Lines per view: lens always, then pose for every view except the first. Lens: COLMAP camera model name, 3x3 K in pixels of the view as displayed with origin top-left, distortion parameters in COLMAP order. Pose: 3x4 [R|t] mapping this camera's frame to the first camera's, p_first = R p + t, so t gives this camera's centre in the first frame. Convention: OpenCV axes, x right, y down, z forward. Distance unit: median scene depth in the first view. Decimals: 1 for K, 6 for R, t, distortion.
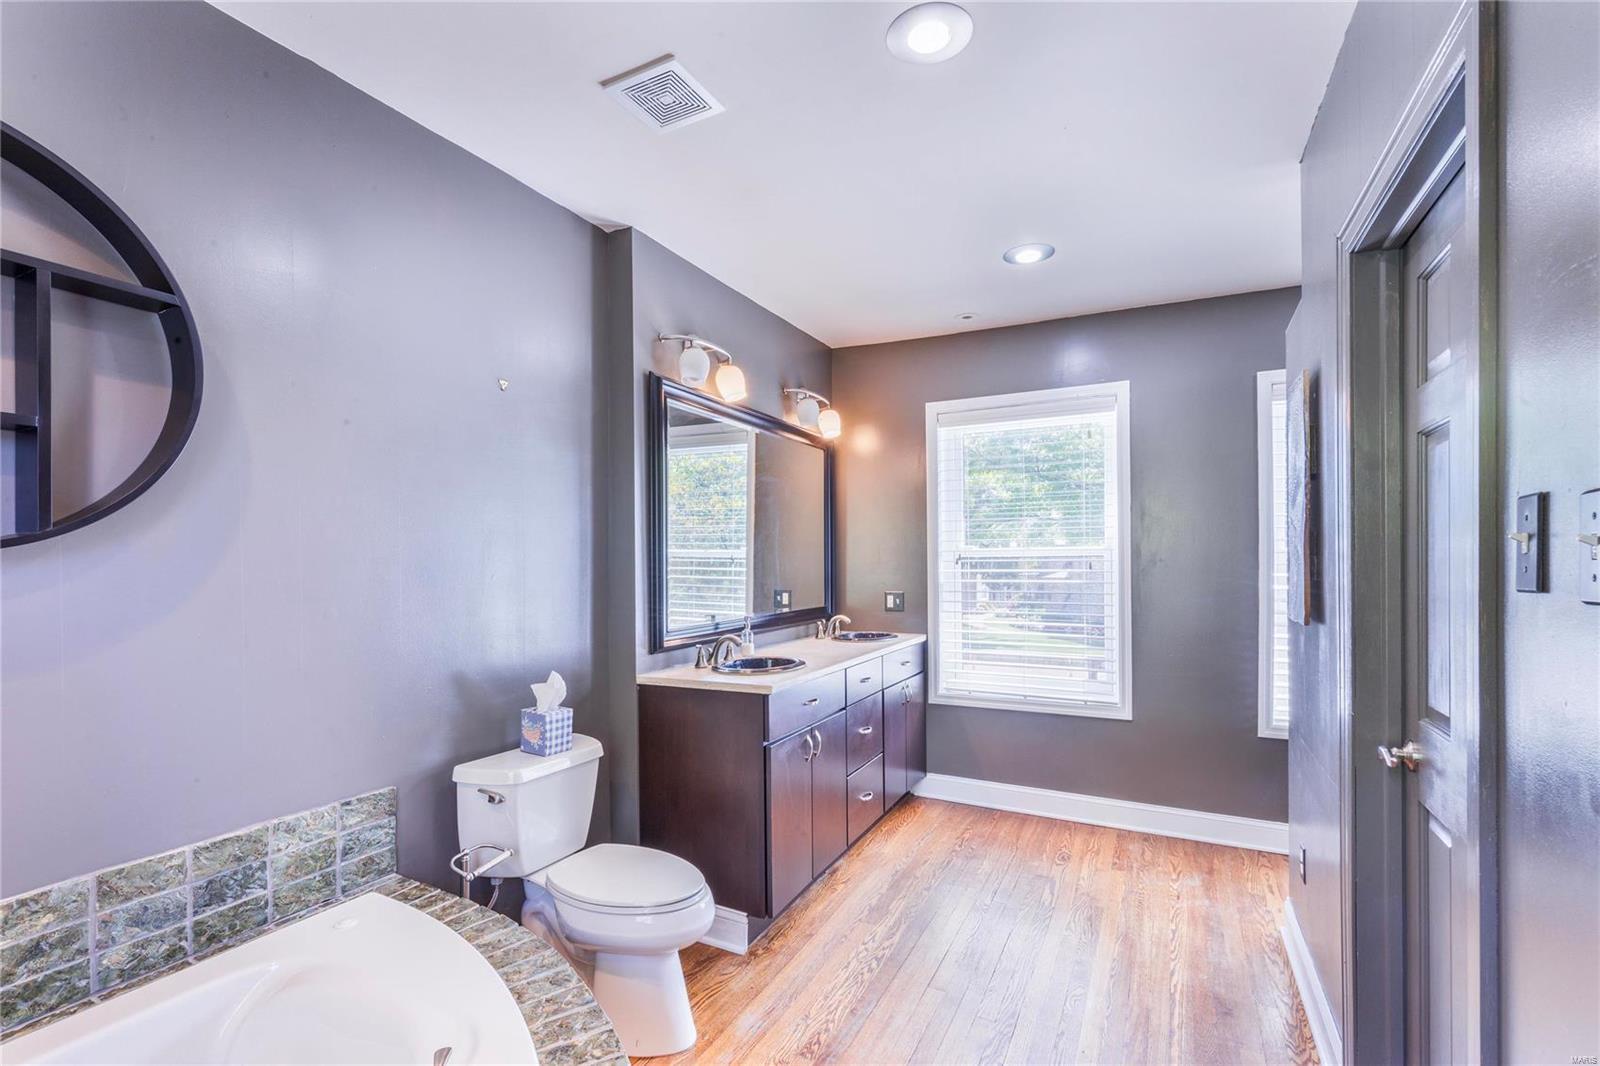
lens RADIAL K [[723.1, 0, 810.3], [0, 723.1, 543.1], [0, 0, 1]] dist [0.005535, -0.001245]
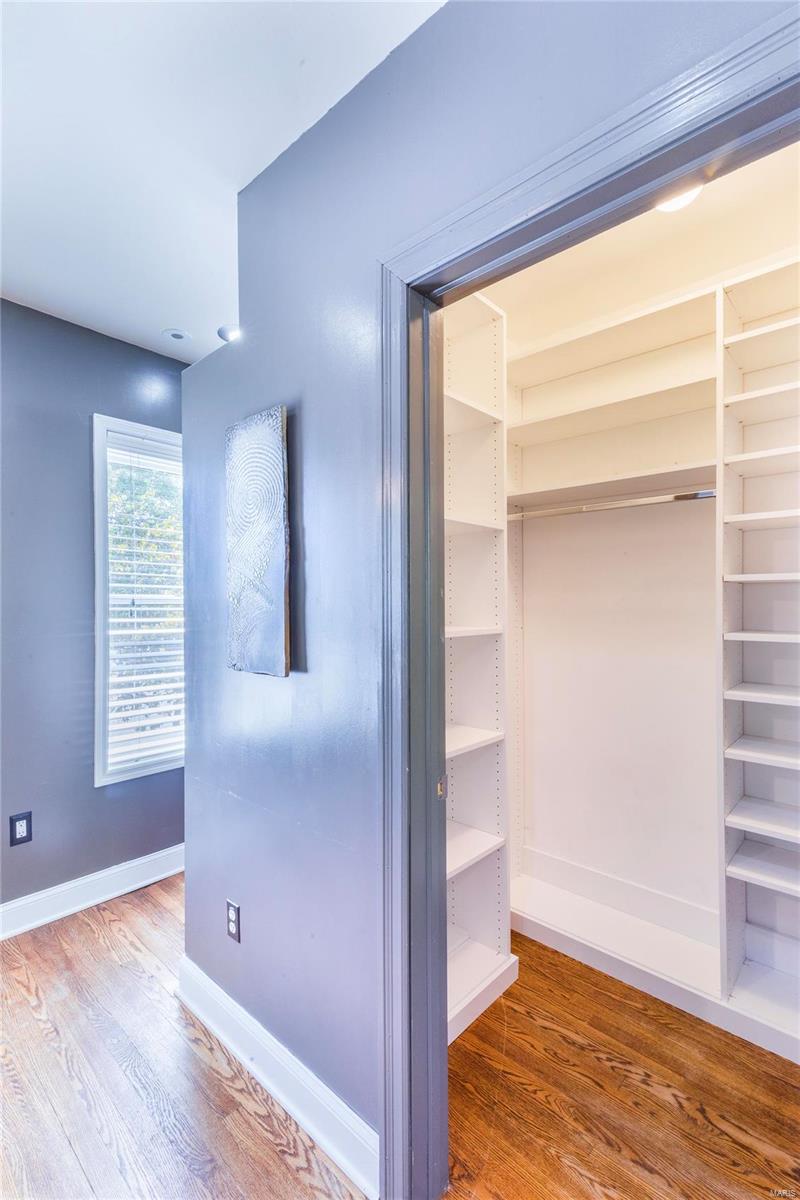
lens RADIAL K [[542.3, 0, 403.0], [0, 542.3, 597.2], [0, 0, 1]] dist [0.005535, -0.001245]
pose [[0.275342, 0.006338, 0.961325, 0.032848], [-0.022483, 0.999747, -0.000152, 0.003807], [-0.961083, -0.021572, 0.275415, 0.457471]]
